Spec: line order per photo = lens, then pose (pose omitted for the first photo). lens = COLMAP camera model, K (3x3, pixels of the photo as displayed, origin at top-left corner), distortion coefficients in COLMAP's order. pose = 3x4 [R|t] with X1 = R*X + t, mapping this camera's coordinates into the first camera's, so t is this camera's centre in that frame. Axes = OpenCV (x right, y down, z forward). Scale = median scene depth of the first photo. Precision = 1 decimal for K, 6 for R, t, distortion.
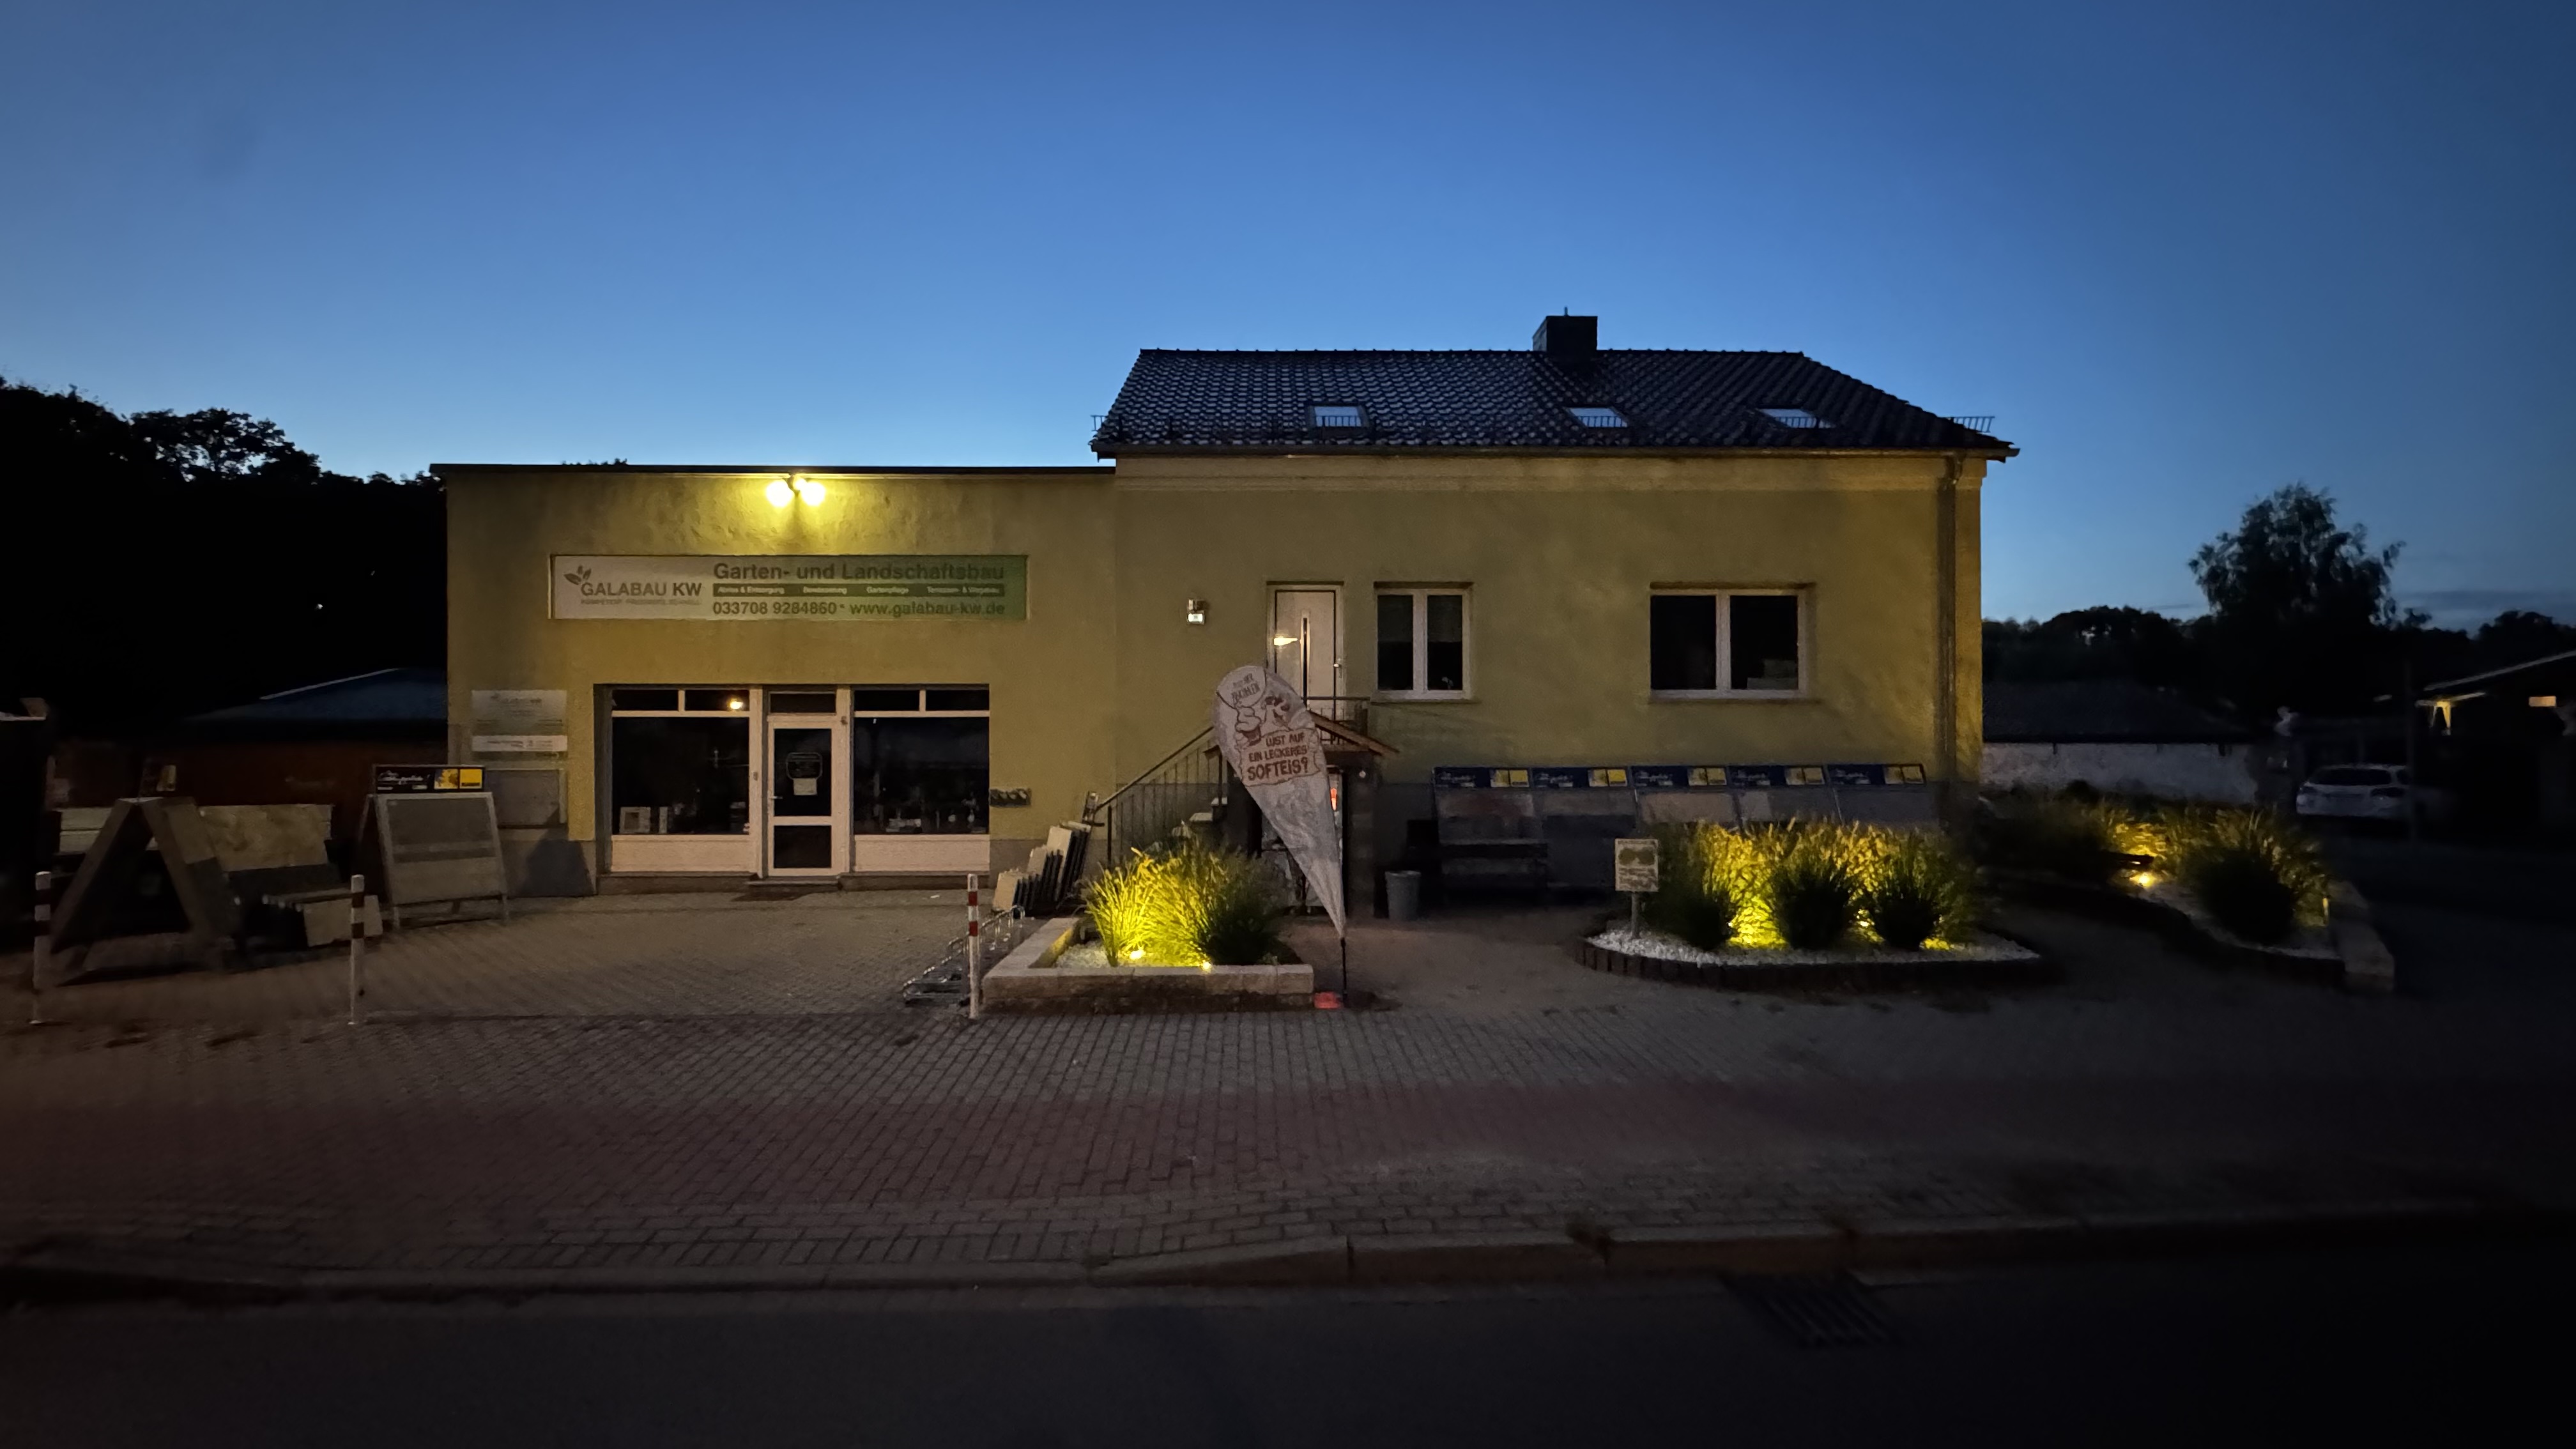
lens RADIAL K [[1029.1, 0, 1288.0], [0, 1029.1, 724.5], [0, 0, 1]] dist [0.001088, 0.000028]
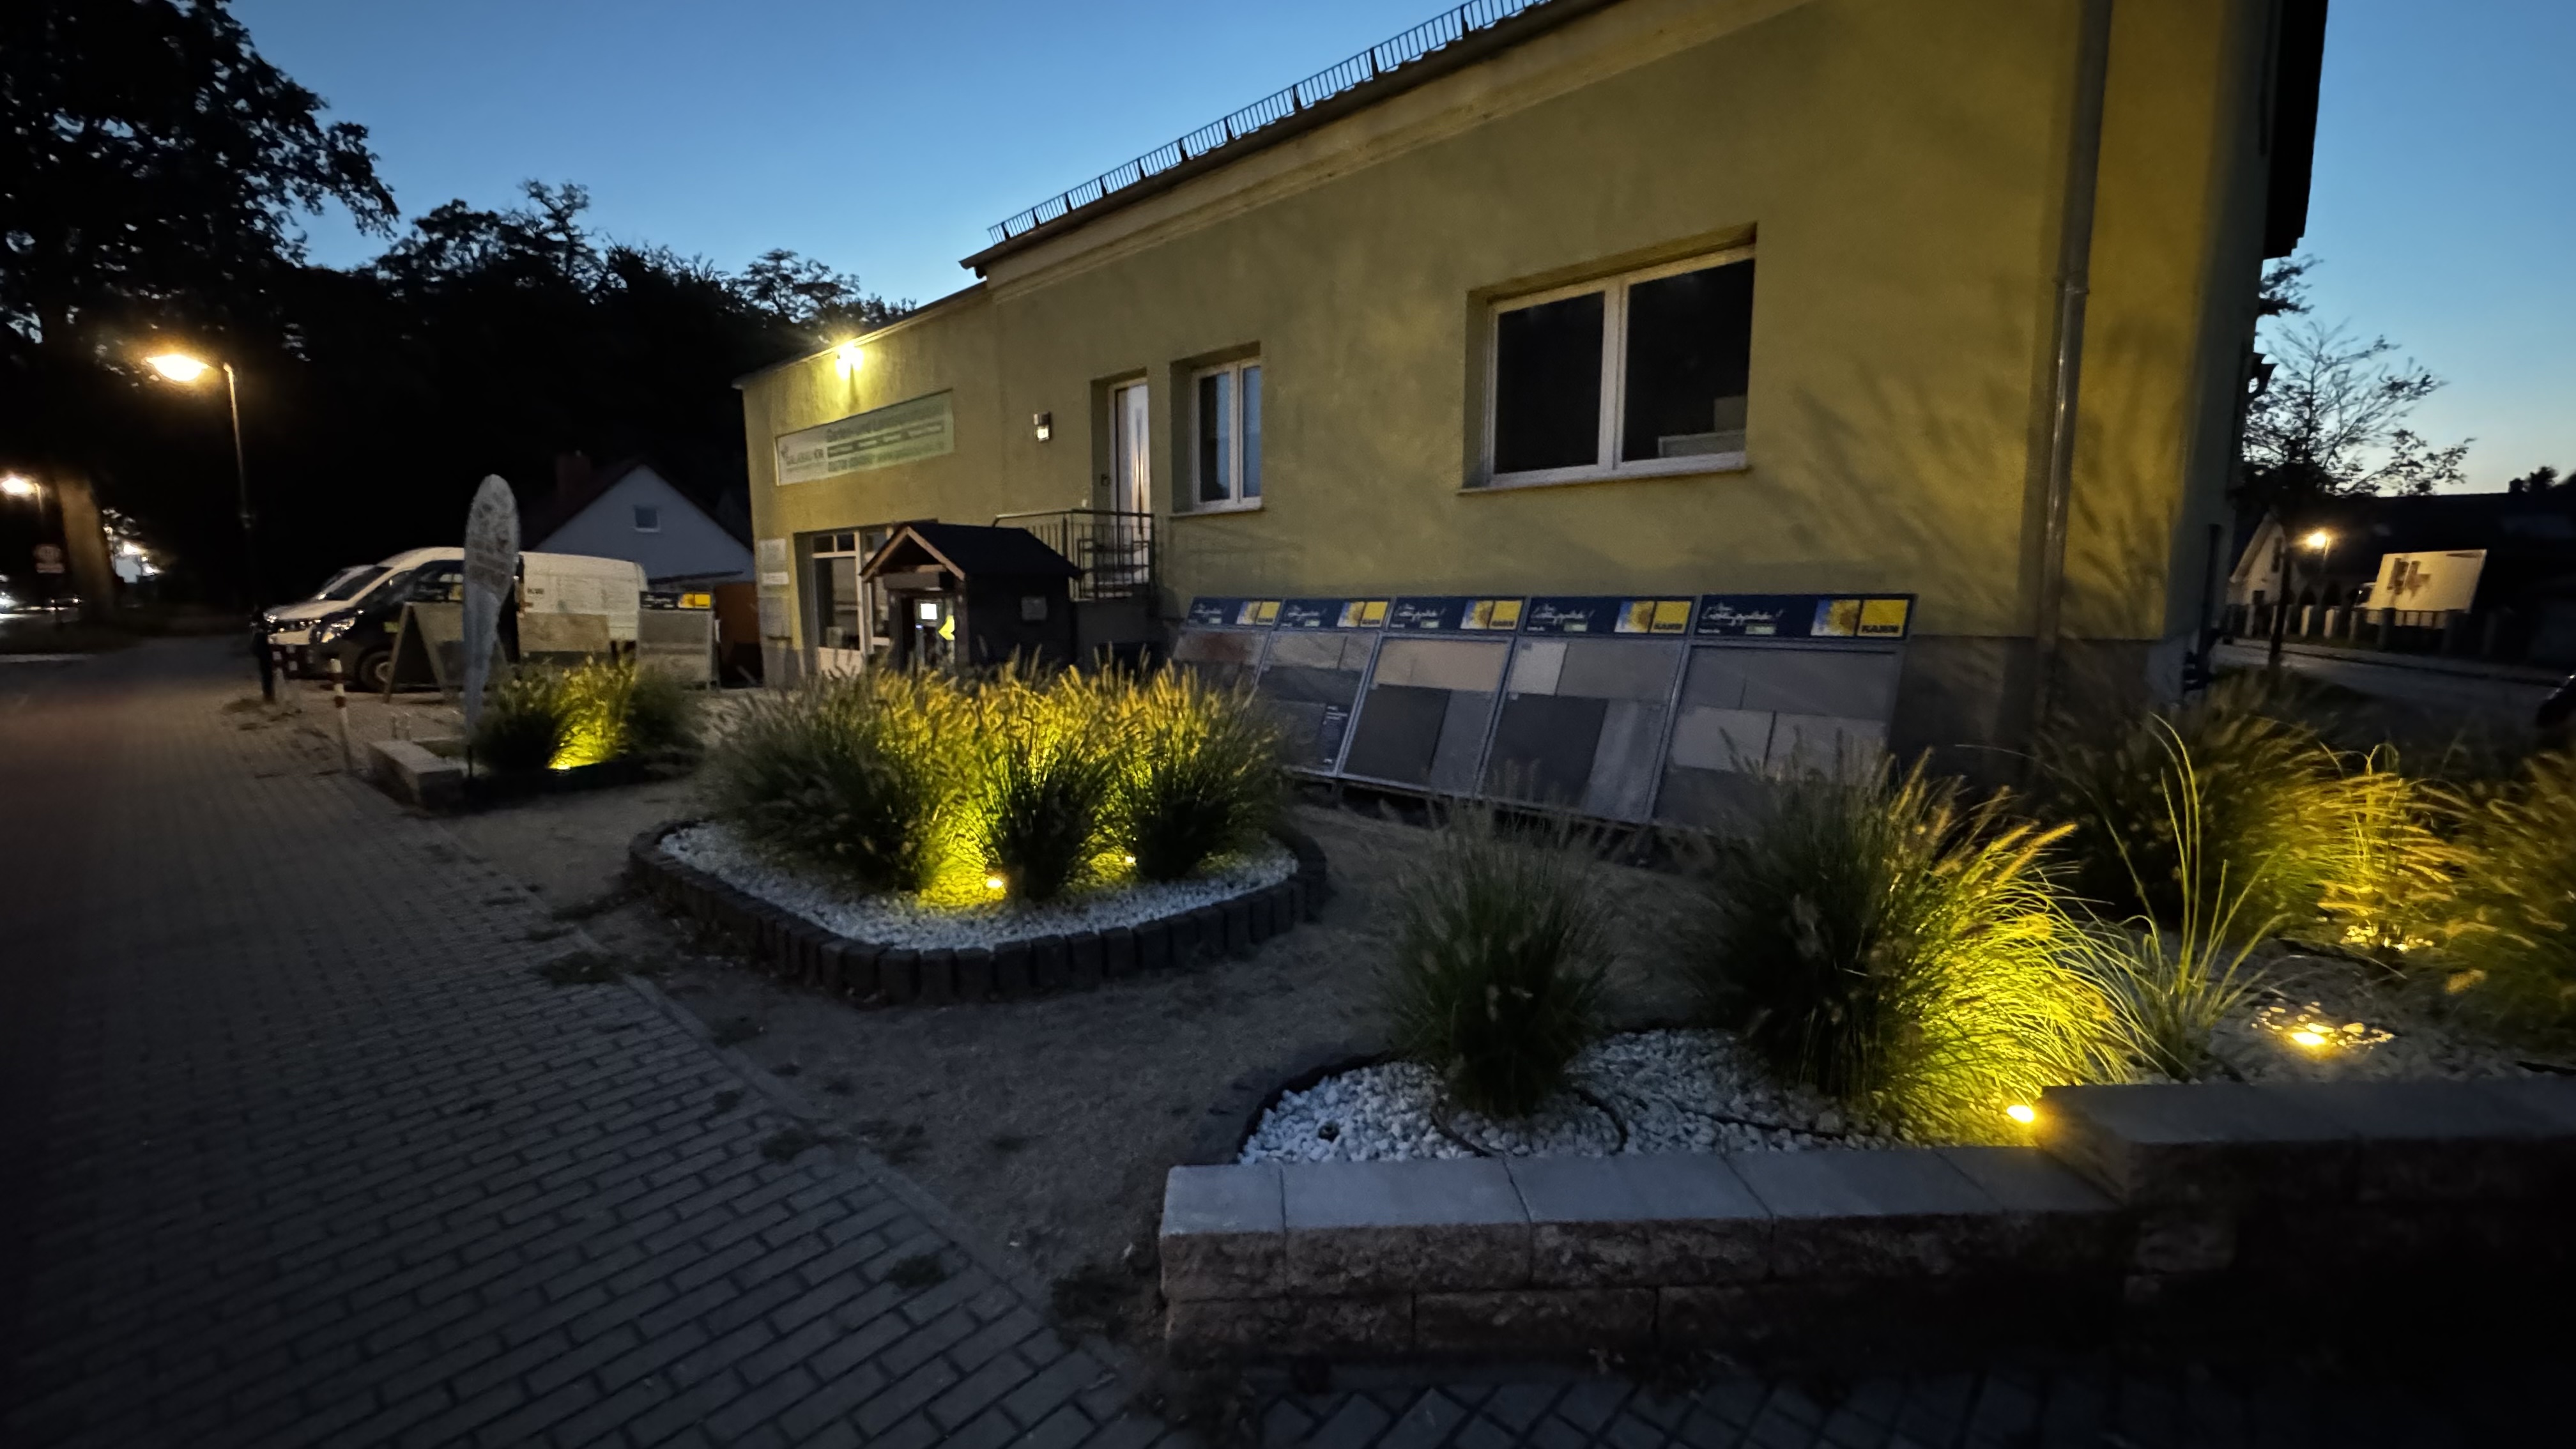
lens RADIAL K [[1029.1, 0, 1288.0], [0, 1029.1, 724.5], [0, 0, 1]] dist [0.001088, 0.000028]
pose [[0.705041, 0.091003, -0.703304, 0.734782], [0.018715, 0.988999, 0.146731, 0.022957], [0.708920, -0.116614, 0.695582, 0.478332]]
